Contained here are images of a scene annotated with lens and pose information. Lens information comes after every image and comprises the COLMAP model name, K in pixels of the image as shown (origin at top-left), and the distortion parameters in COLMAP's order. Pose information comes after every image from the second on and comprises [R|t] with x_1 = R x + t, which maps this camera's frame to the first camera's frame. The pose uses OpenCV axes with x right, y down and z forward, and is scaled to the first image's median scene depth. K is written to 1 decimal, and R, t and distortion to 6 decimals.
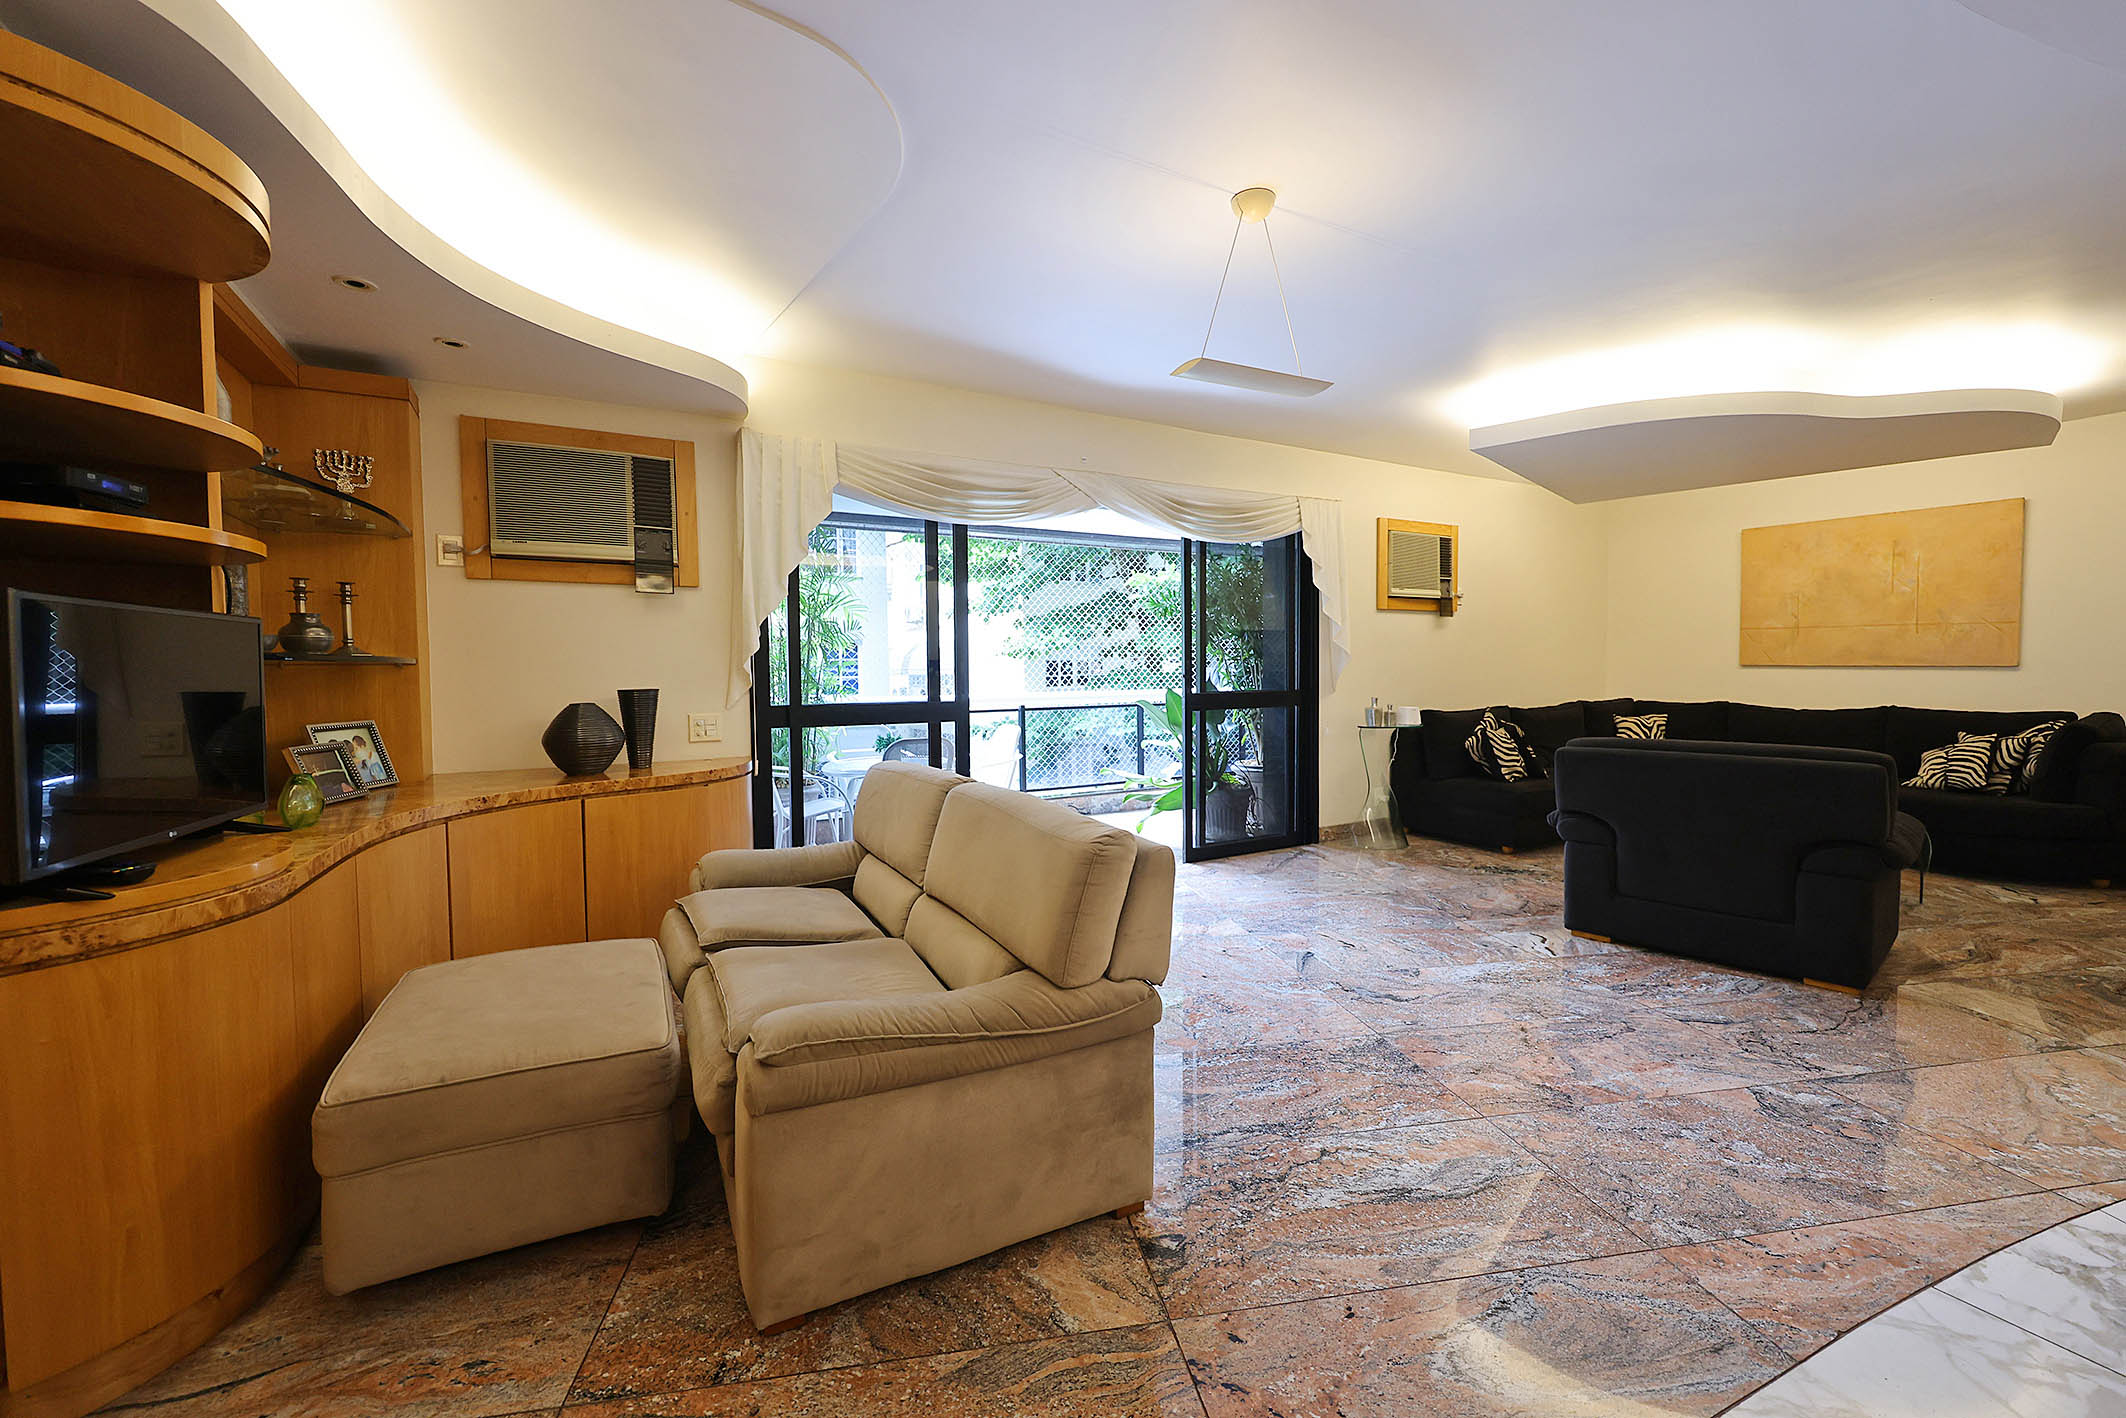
lens RADIAL K [[848.0, 0, 1054.2], [0, 848.0, 709.9], [0, 0, 1]] dist [-0.003234, 0.000168]
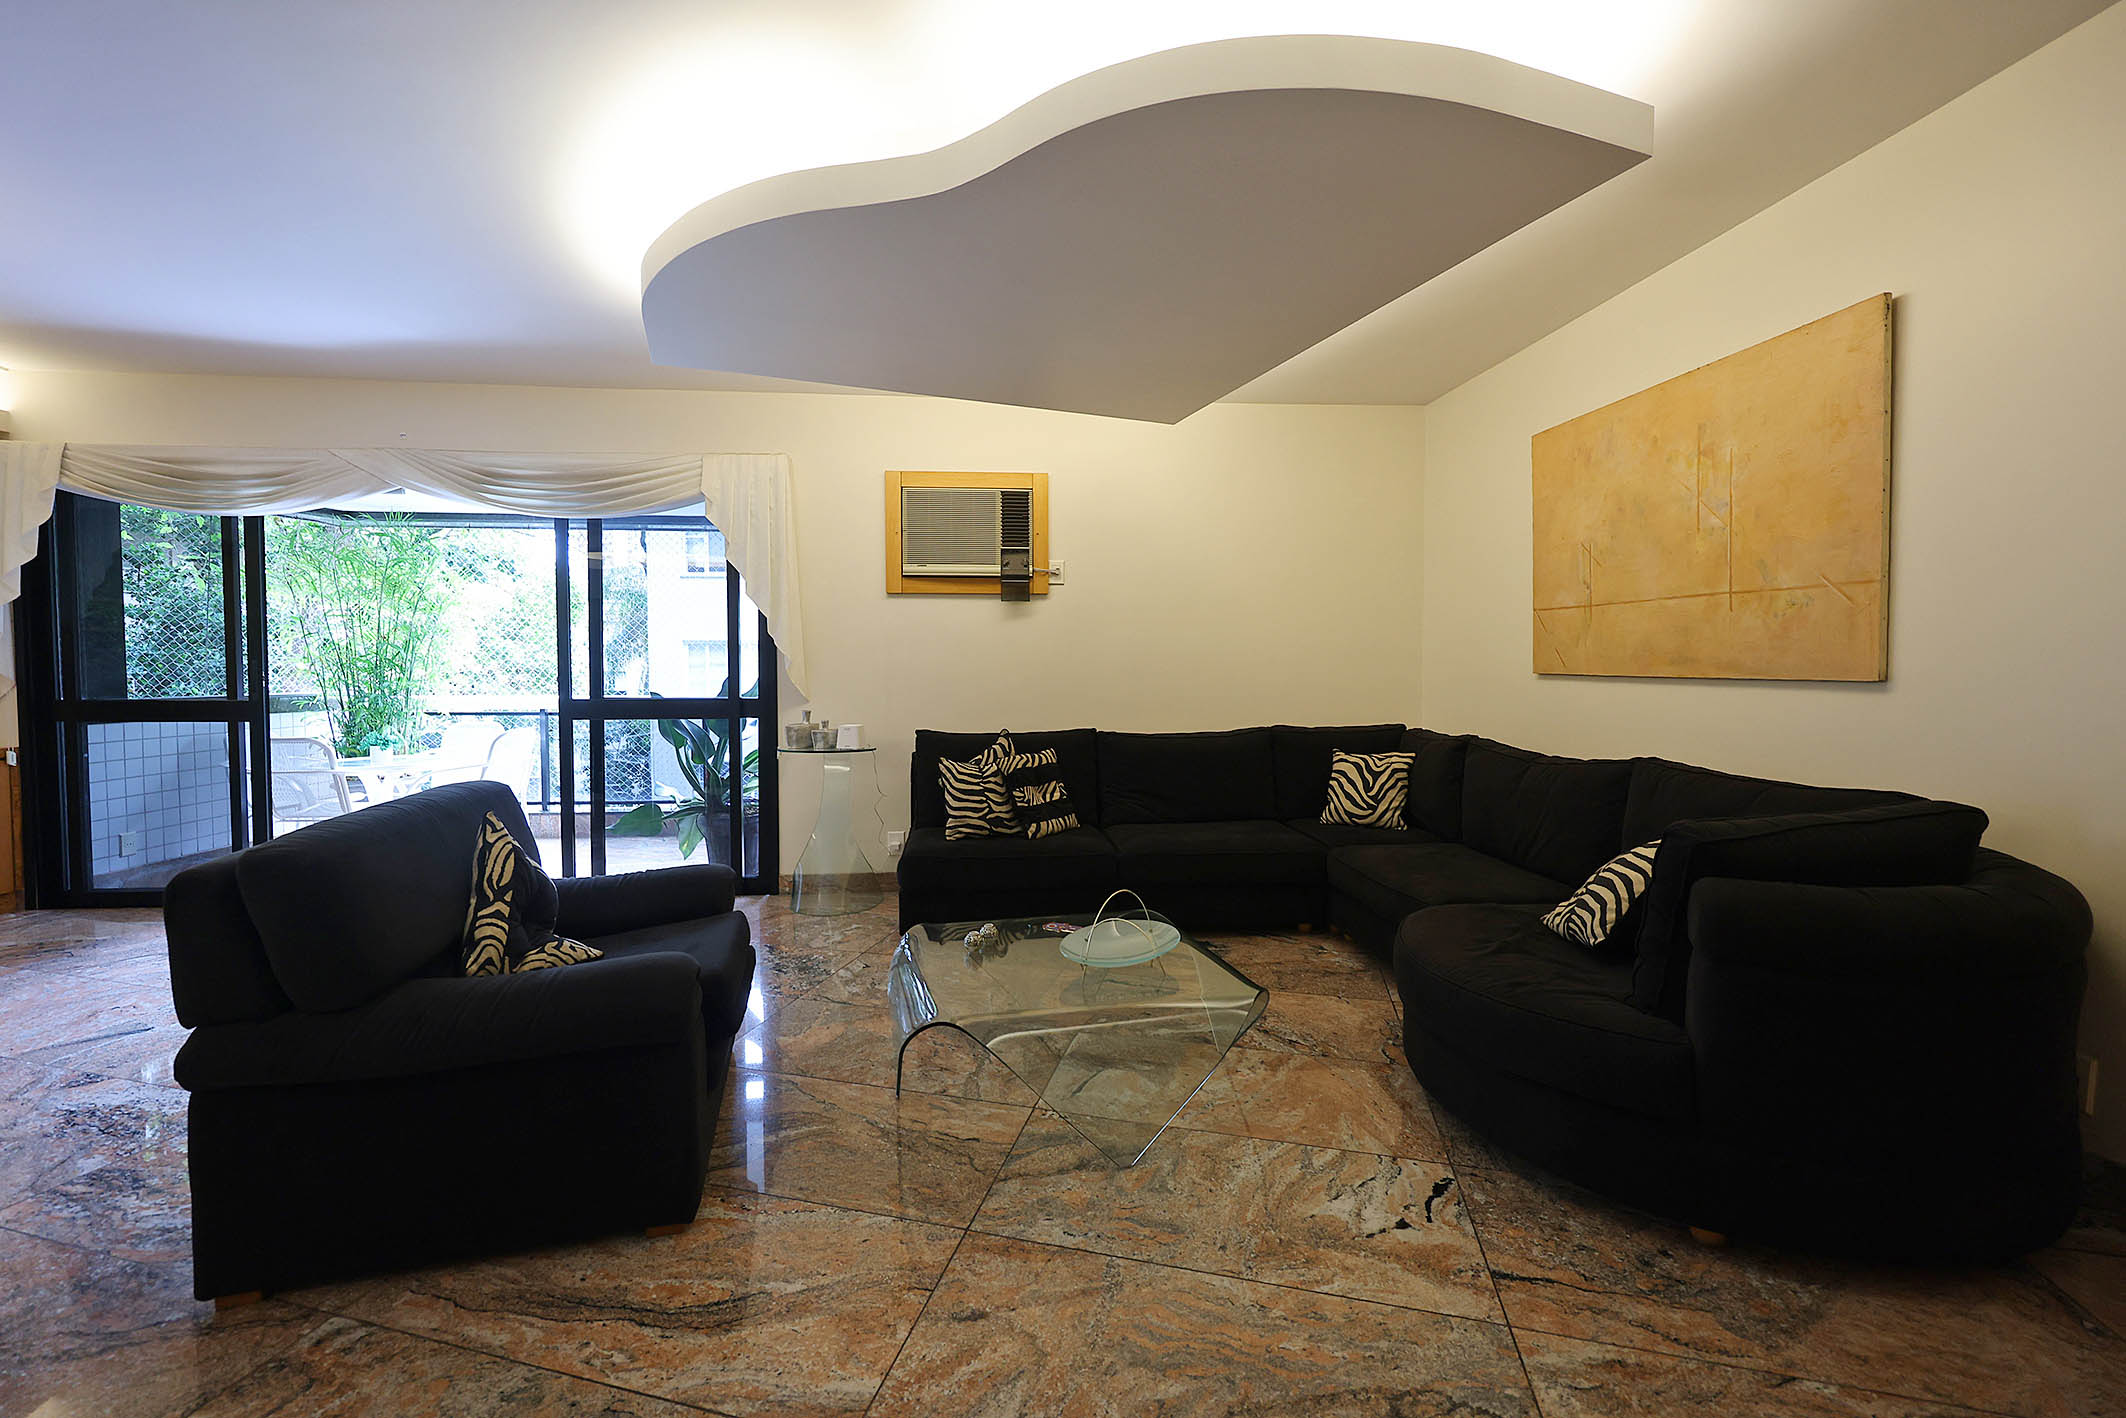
lens RADIAL K [[848.0, 0, 1049.2], [0, 848.0, 711.3], [0, 0, 1]] dist [-0.003234, 0.000168]
pose [[0.909353, 0.029542, -0.414976, 1.257280], [-0.029401, 0.999545, 0.006730, -0.036341], [0.414986, 0.006081, 0.909808, 0.573134]]
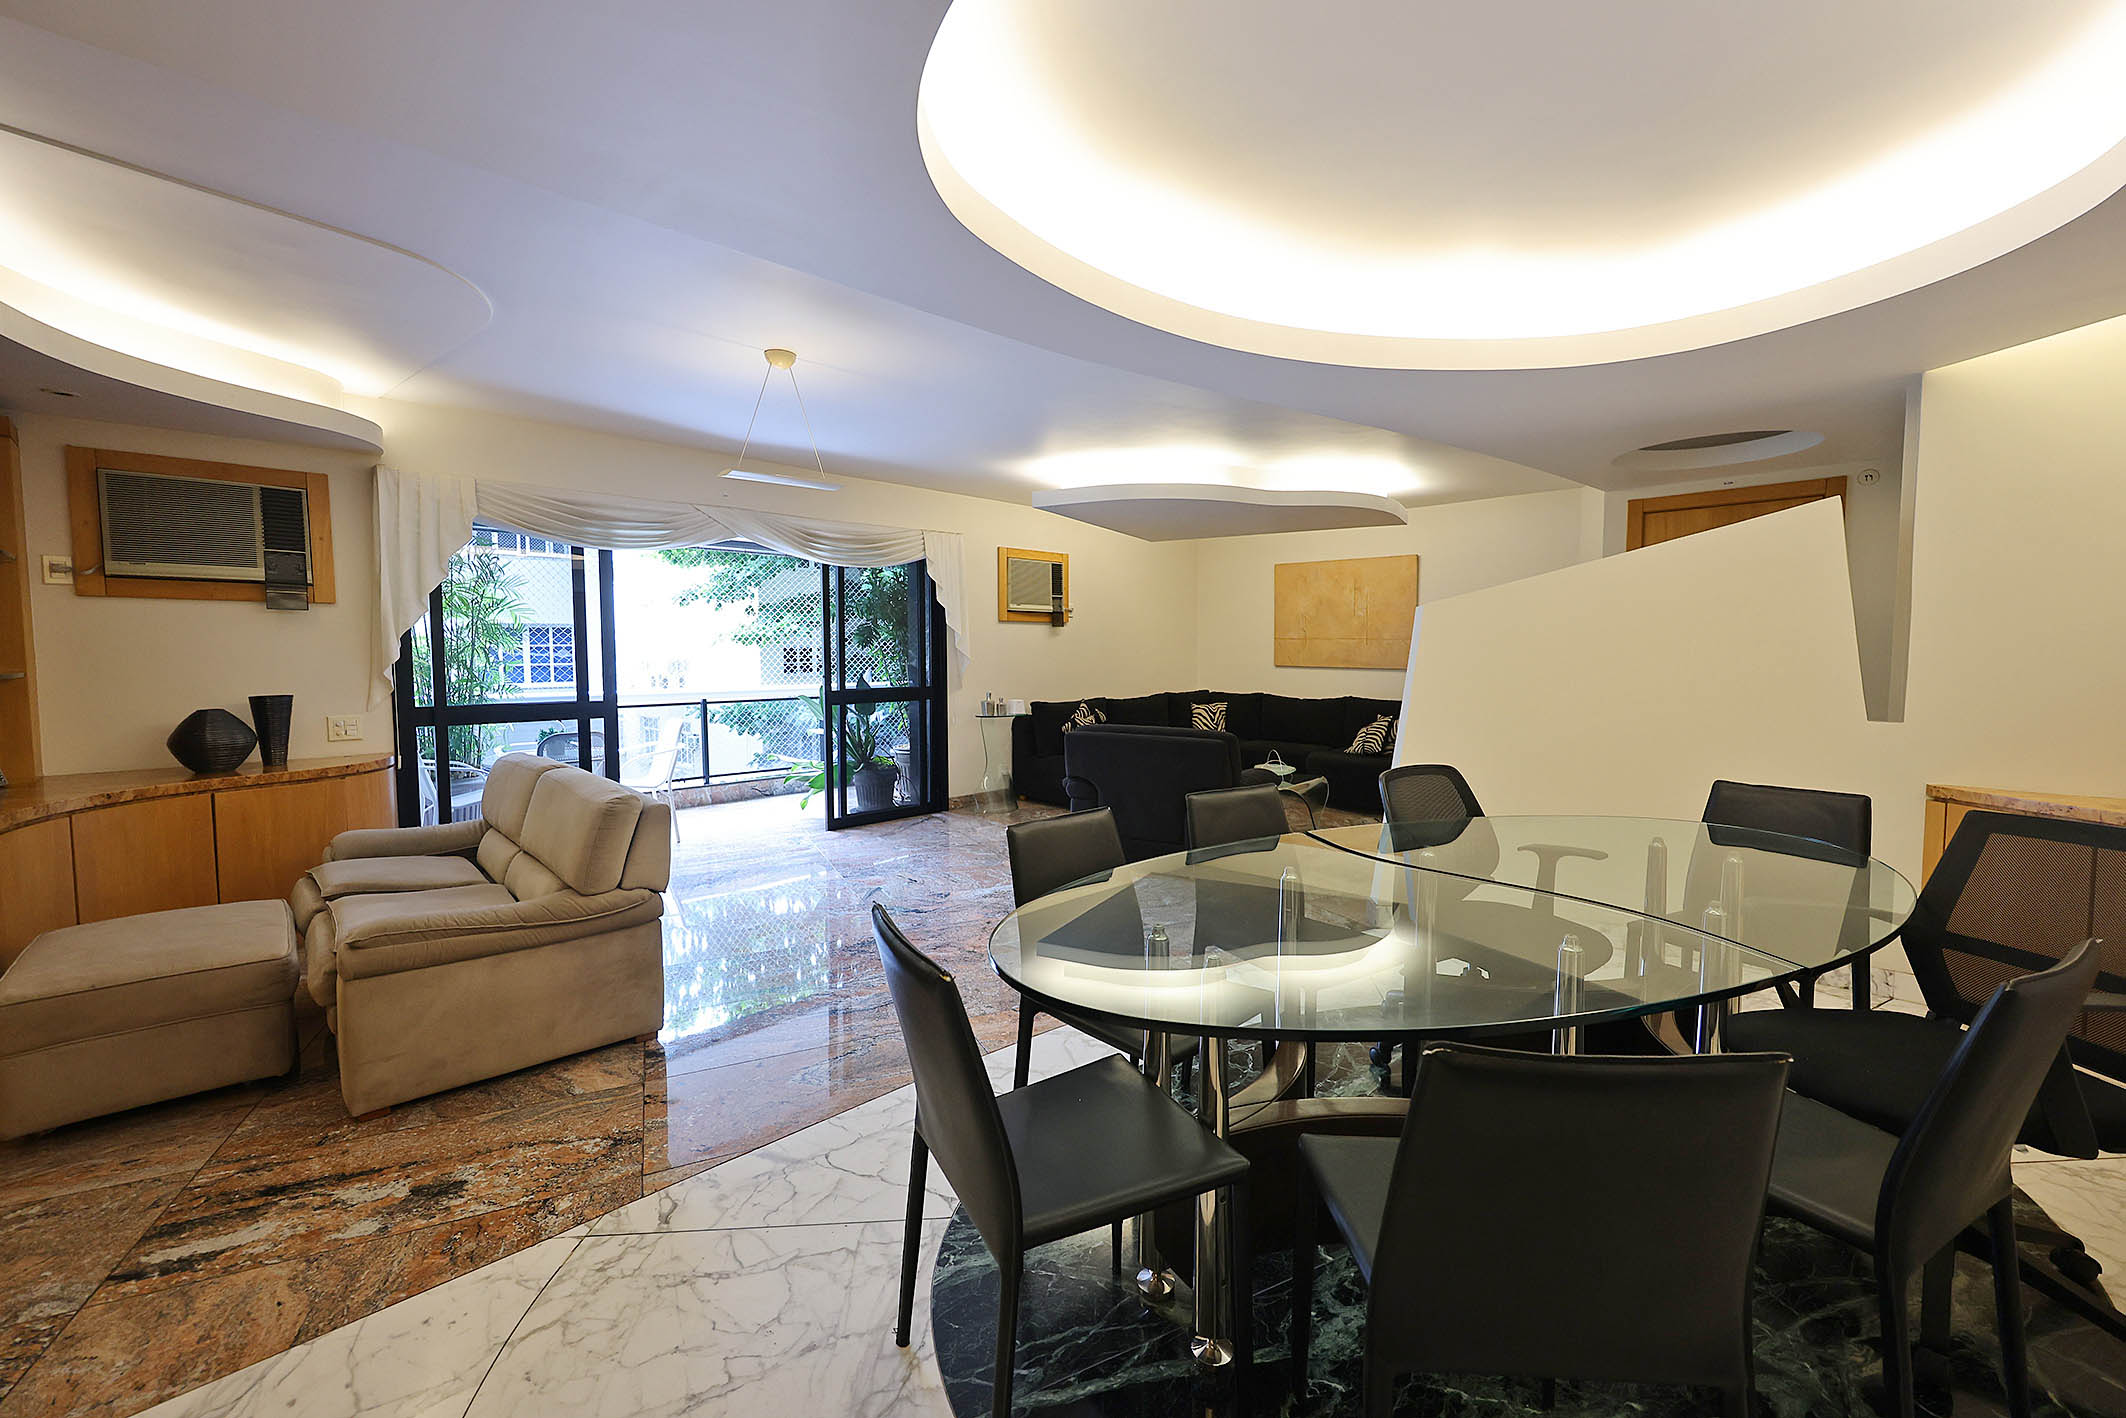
lens RADIAL K [[848.0, 0, 1059.1], [0, 848.0, 705.8], [0, 0, 1]] dist [-0.003234, 0.000168]
pose [[0.961932, -0.009449, 0.273126, 0.191054], [0.005306, 0.999859, 0.015904, -0.020735], [-0.273238, -0.013849, 0.961847, -0.335775]]
